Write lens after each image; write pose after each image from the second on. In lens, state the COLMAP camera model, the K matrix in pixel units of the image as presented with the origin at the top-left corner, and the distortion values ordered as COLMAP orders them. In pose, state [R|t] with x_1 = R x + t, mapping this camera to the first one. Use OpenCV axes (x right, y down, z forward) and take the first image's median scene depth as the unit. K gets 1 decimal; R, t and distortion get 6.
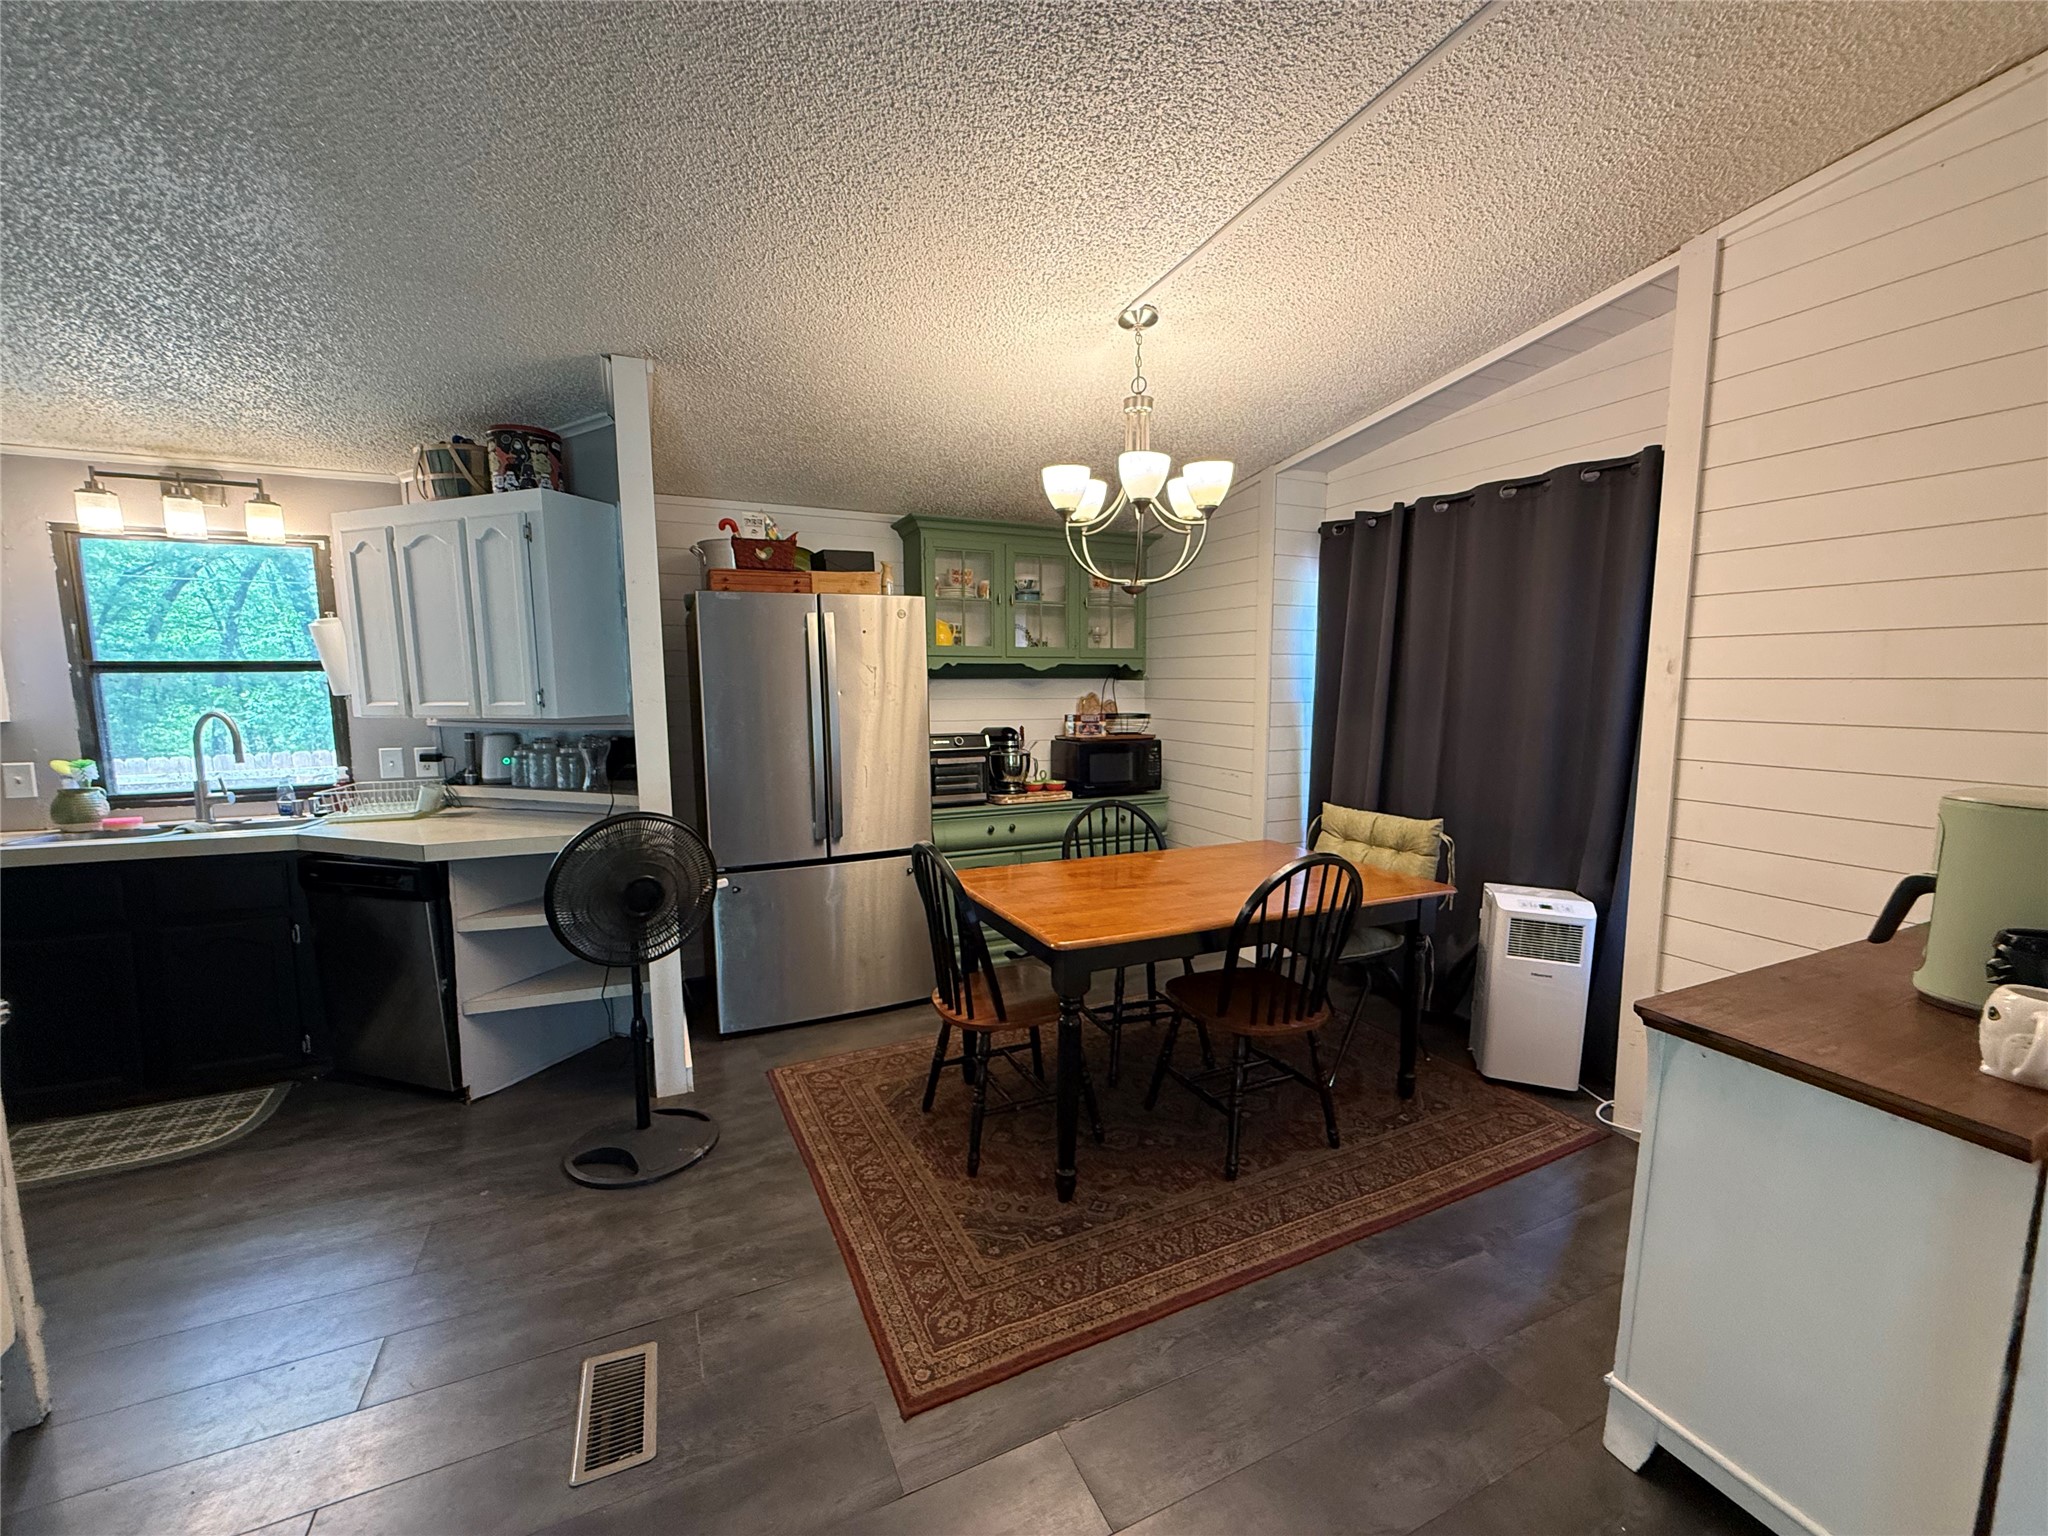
lens RADIAL K [[818.4, 0, 1021.9], [0, 818.4, 770.4], [0, 0, 1]] dist [0.001481, -0.000579]
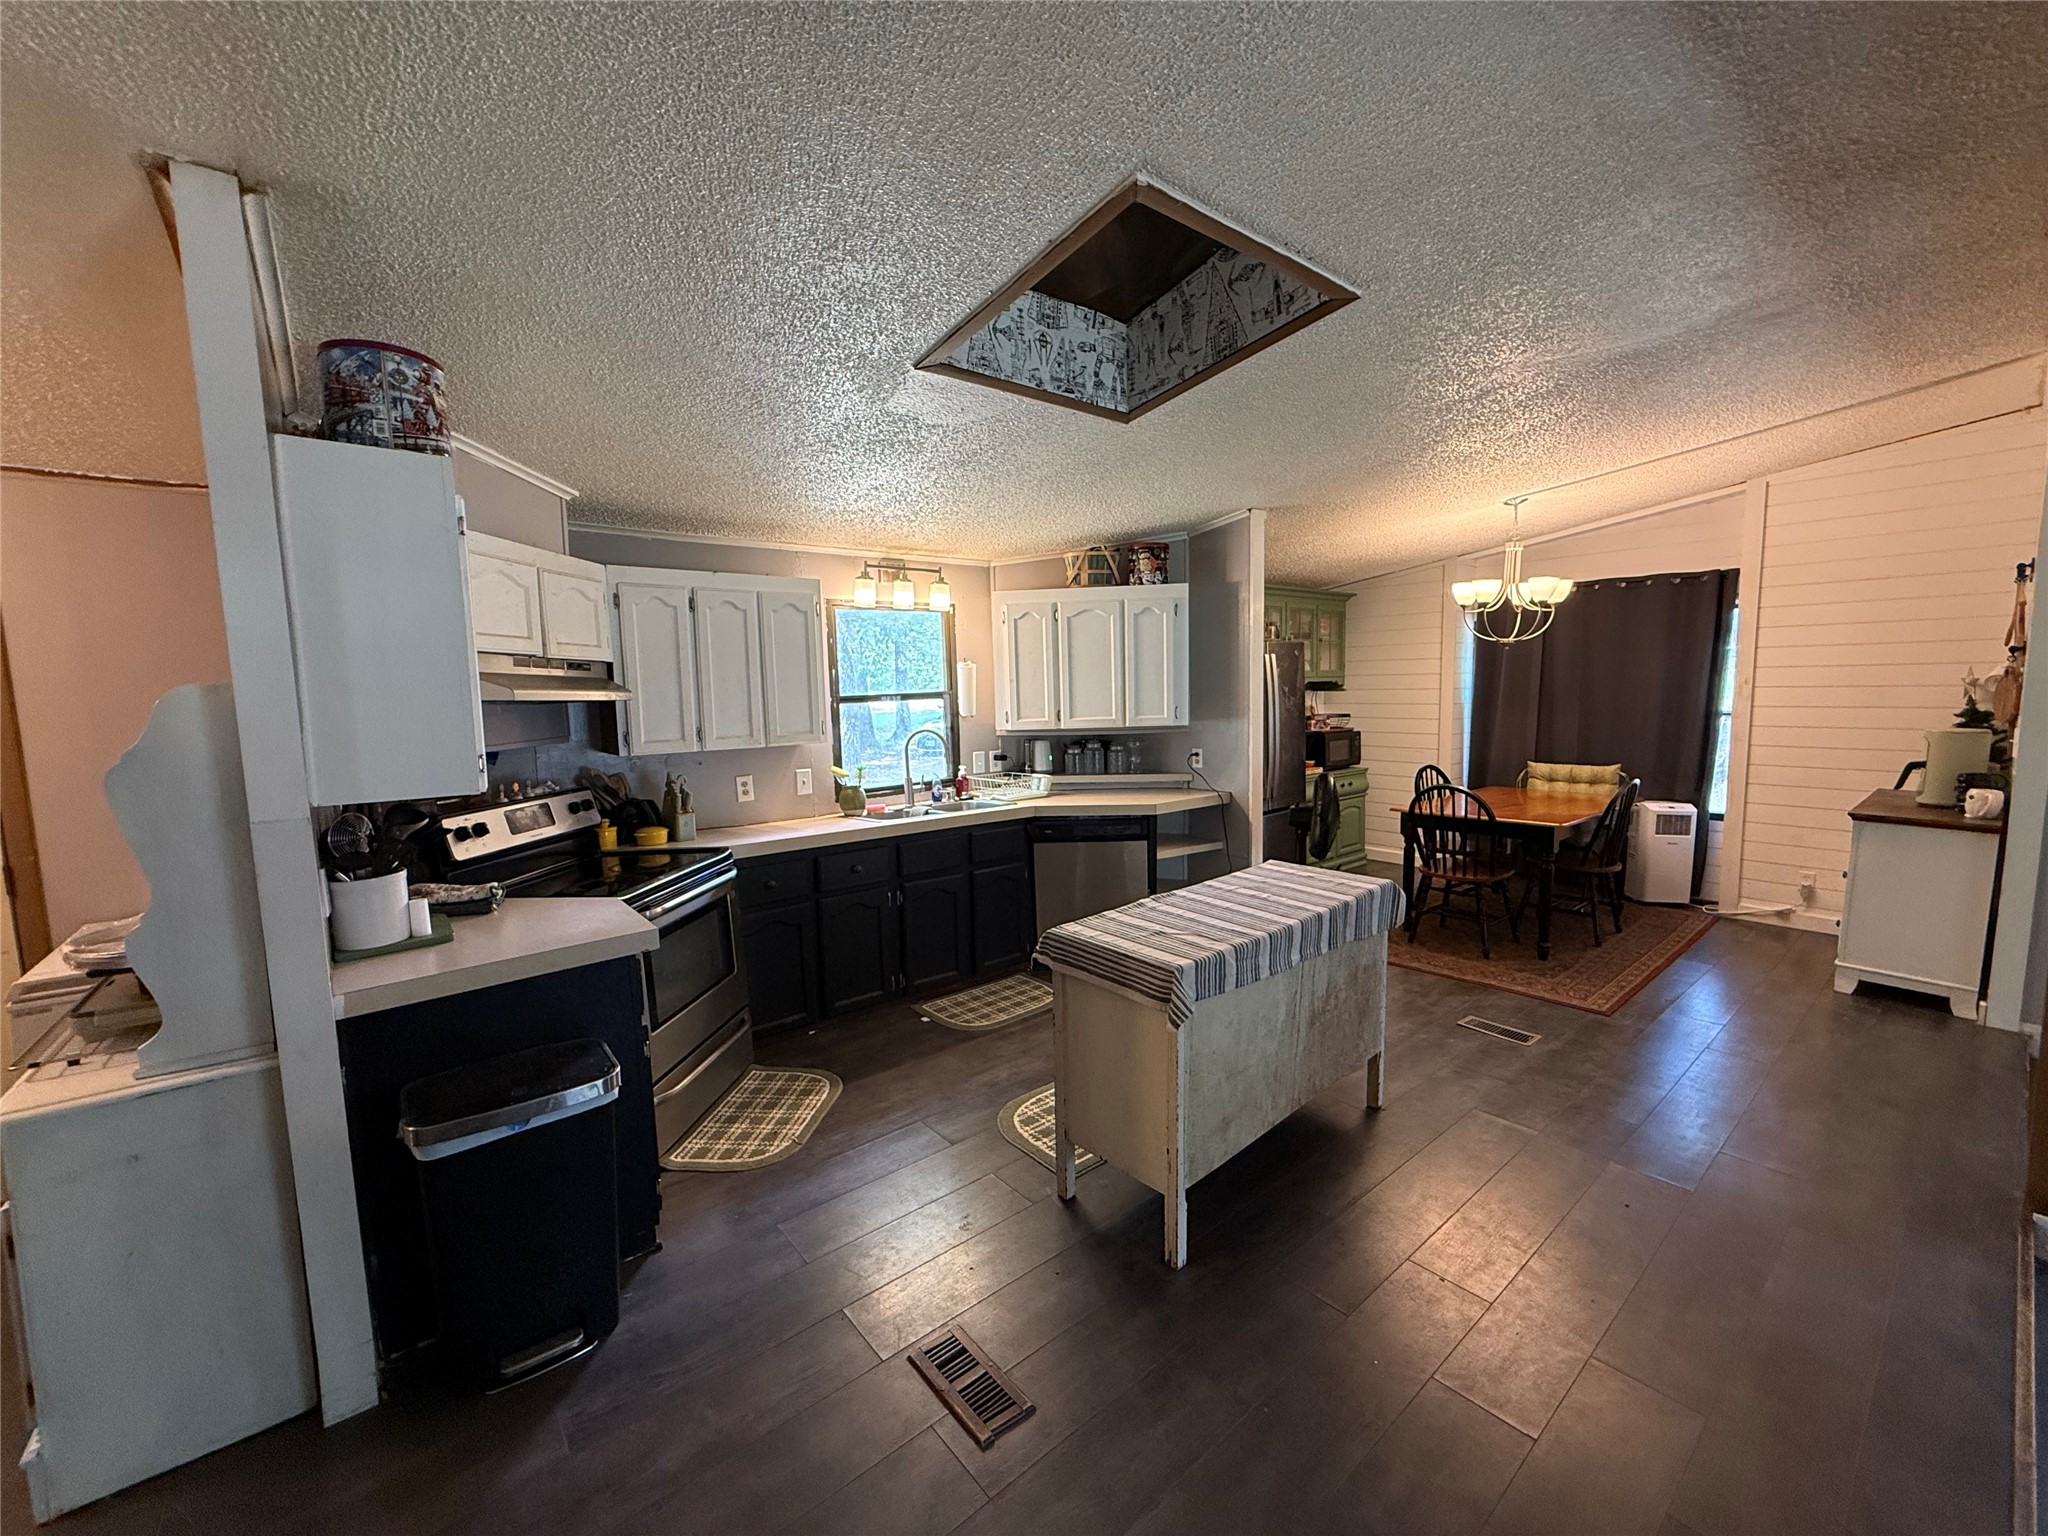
lens RADIAL K [[818.4, 0, 1021.9], [0, 818.4, 770.4], [0, 0, 1]] dist [0.001481, -0.000579]
pose [[0.968732, -0.045131, 0.243969, -1.187753], [0.047008, 0.998893, -0.001873, 0.012410], [-0.243615, 0.013282, 0.969781, -0.441551]]
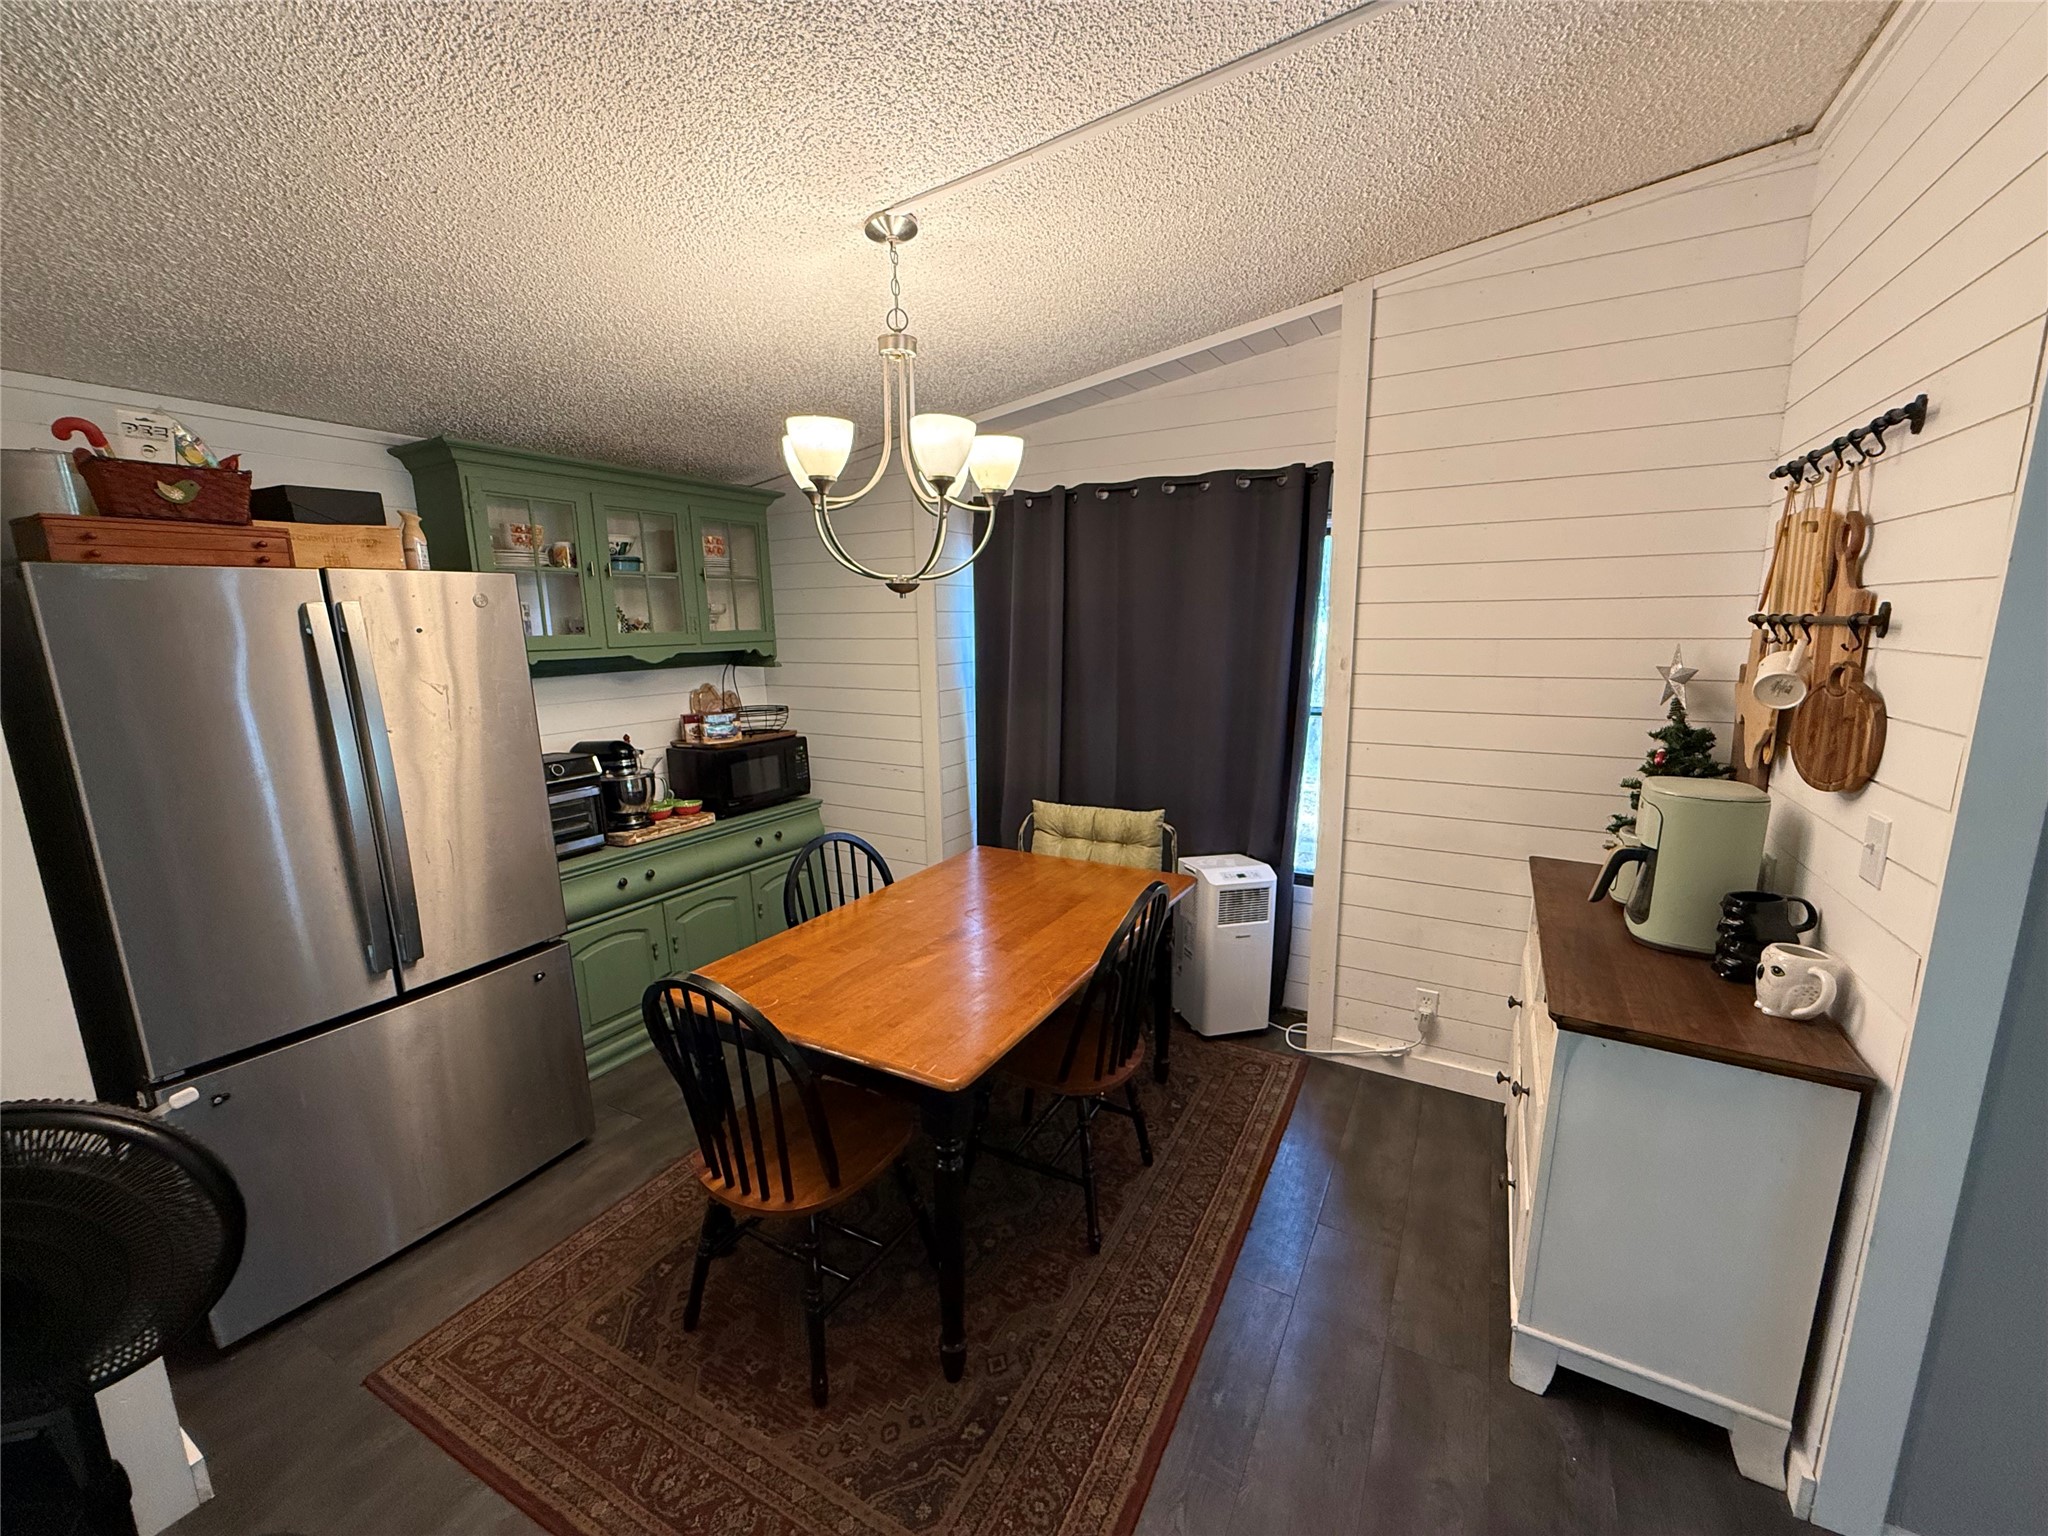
lens RADIAL K [[818.4, 0, 1021.9], [0, 818.4, 770.4], [0, 0, 1]] dist [0.001481, -0.000579]
pose [[0.816436, -0.115626, 0.565742, -0.203237], [0.077554, 0.992827, 0.090994, -0.093522], [-0.572205, -0.030416, 0.819547, 0.243084]]
